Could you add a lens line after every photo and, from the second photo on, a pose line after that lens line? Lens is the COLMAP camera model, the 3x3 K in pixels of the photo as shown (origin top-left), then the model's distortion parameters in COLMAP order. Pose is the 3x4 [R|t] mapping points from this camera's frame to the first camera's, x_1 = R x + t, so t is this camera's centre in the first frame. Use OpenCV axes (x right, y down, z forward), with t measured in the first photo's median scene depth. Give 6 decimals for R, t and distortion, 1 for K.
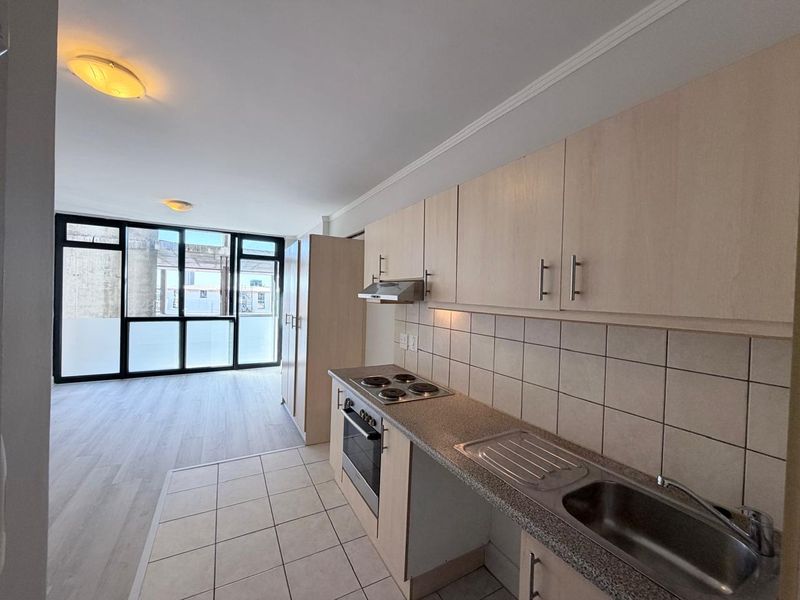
lens RADIAL K [[318.8, 0, 399.0], [0, 318.8, 299.5], [0, 0, 1]] dist [-0.001126, 0.000056]
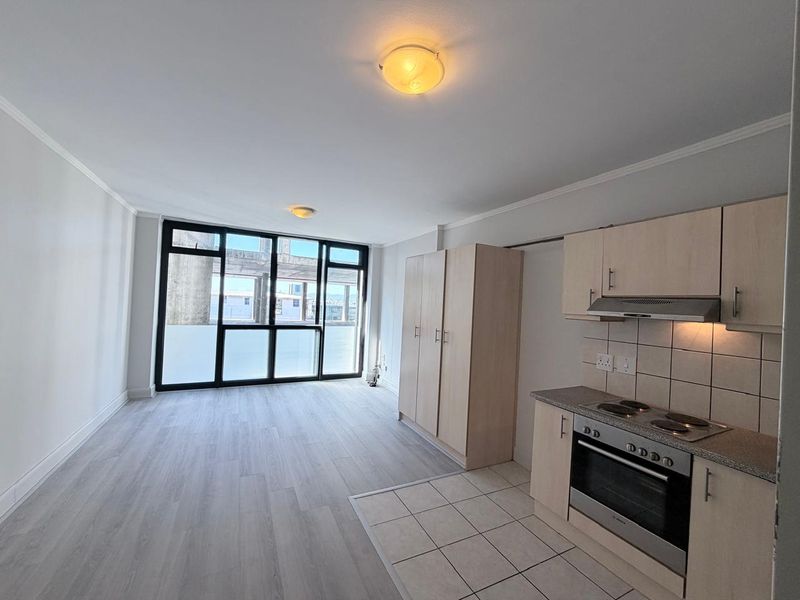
lens RADIAL K [[318.8, 0, 399.0], [0, 318.8, 299.5], [0, 0, 1]] dist [-0.001126, 0.000056]
pose [[0.999233, 0.017020, -0.035273, -0.279886], [-0.017929, 0.999511, -0.025603, -0.007157], [0.034820, 0.026215, 0.999050, 0.033647]]
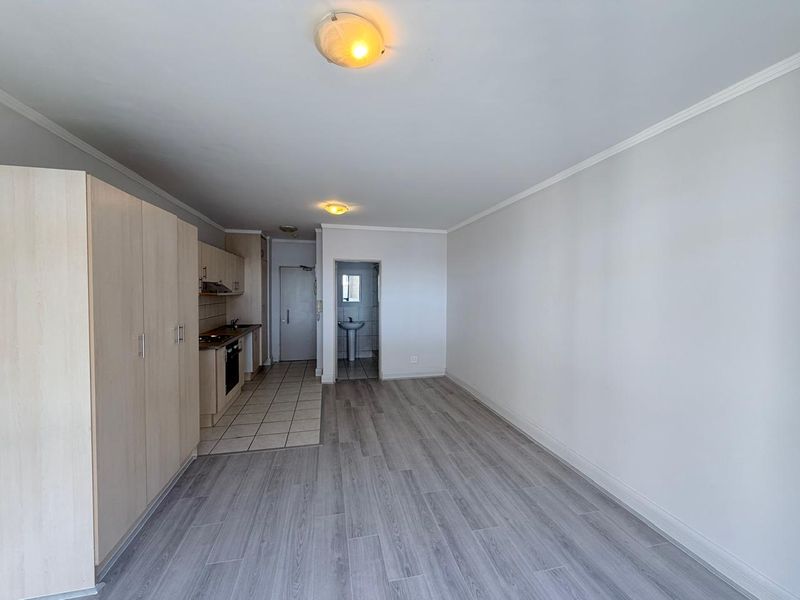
lens RADIAL K [[318.8, 0, 399.0], [0, 318.8, 299.5], [0, 0, 1]] dist [-0.001126, 0.000056]
pose [[-0.959675, -0.042848, 0.277827, -0.658016], [-0.030602, 0.998365, 0.048269, -0.035360], [-0.279441, 0.037821, -0.959418, 1.030518]]
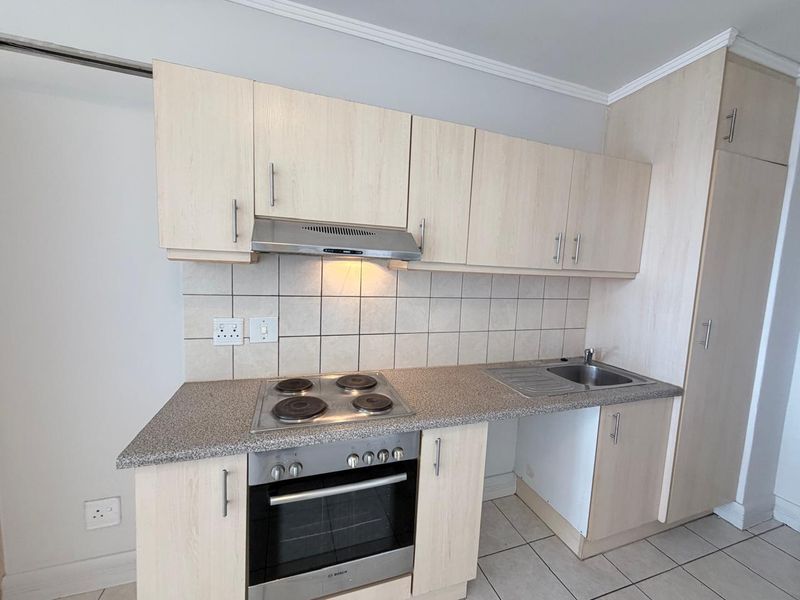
lens RADIAL K [[318.8, 0, 399.0], [0, 318.8, 299.5], [0, 0, 1]] dist [-0.001126, 0.000056]
pose [[0.178975, -0.119329, 0.976590, -0.235857], [-0.023151, 0.991832, 0.125435, 0.000732], [-0.983581, -0.045059, 0.174750, 0.320039]]
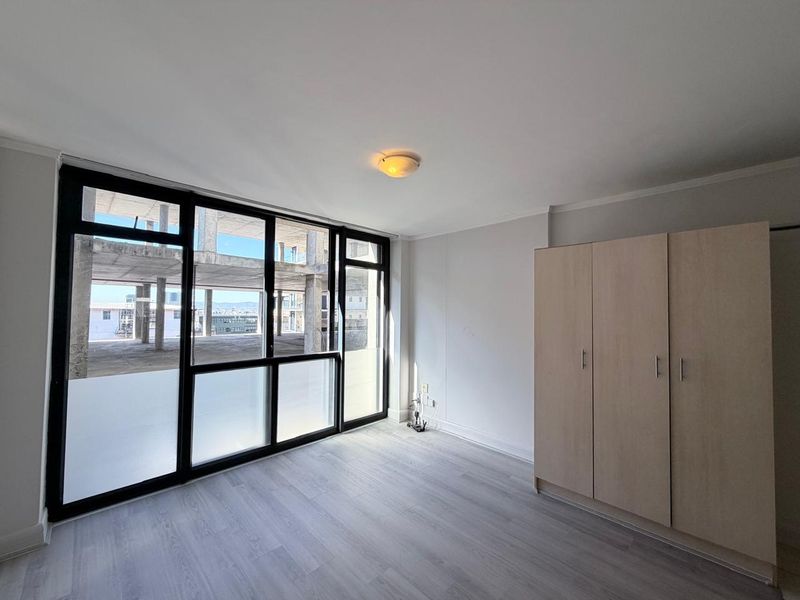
lens RADIAL K [[318.8, 0, 399.0], [0, 318.8, 299.5], [0, 0, 1]] dist [-0.001126, 0.000056]
pose [[0.963821, -0.013318, 0.266216, -0.655071], [0.024573, 0.998937, -0.038993, -0.030540], [-0.265414, 0.044124, 0.963124, 0.368753]]
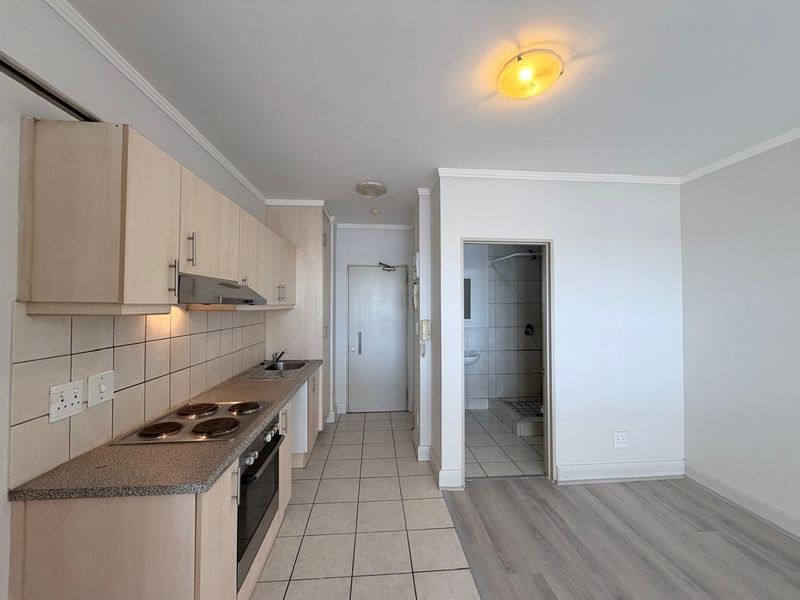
lens RADIAL K [[318.8, 0, 399.0], [0, 318.8, 299.5], [0, 0, 1]] dist [-0.001126, 0.000056]
pose [[-0.908576, -0.023644, 0.417050, -0.299998], [-0.022121, 0.999719, 0.008485, -0.011406], [-0.417134, -0.001517, -0.908844, 0.623282]]
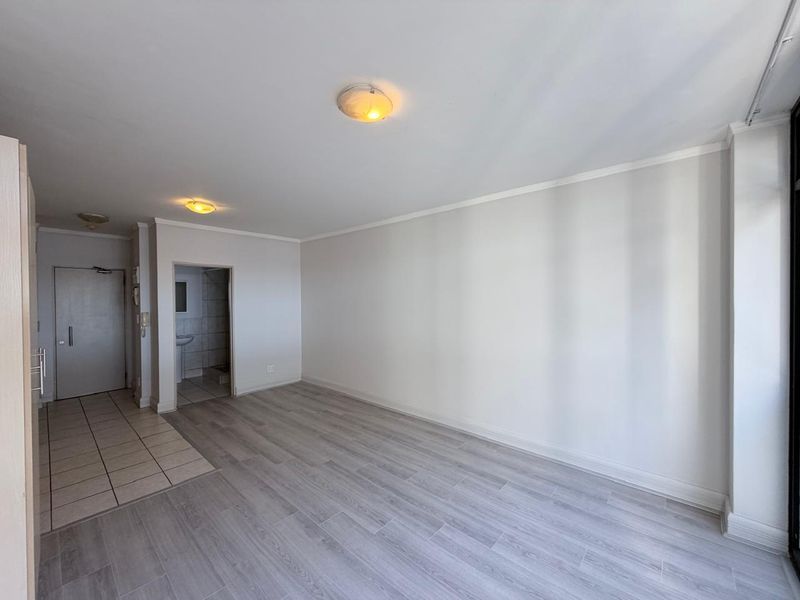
lens RADIAL K [[318.8, 0, 399.0], [0, 318.8, 299.5], [0, 0, 1]] dist [-0.001126, 0.000056]
pose [[-0.943898, -0.021667, -0.329524, -0.465432], [-0.026237, 0.999611, 0.009430, -0.031755], [0.329192, 0.017546, -0.944100, 1.114813]]
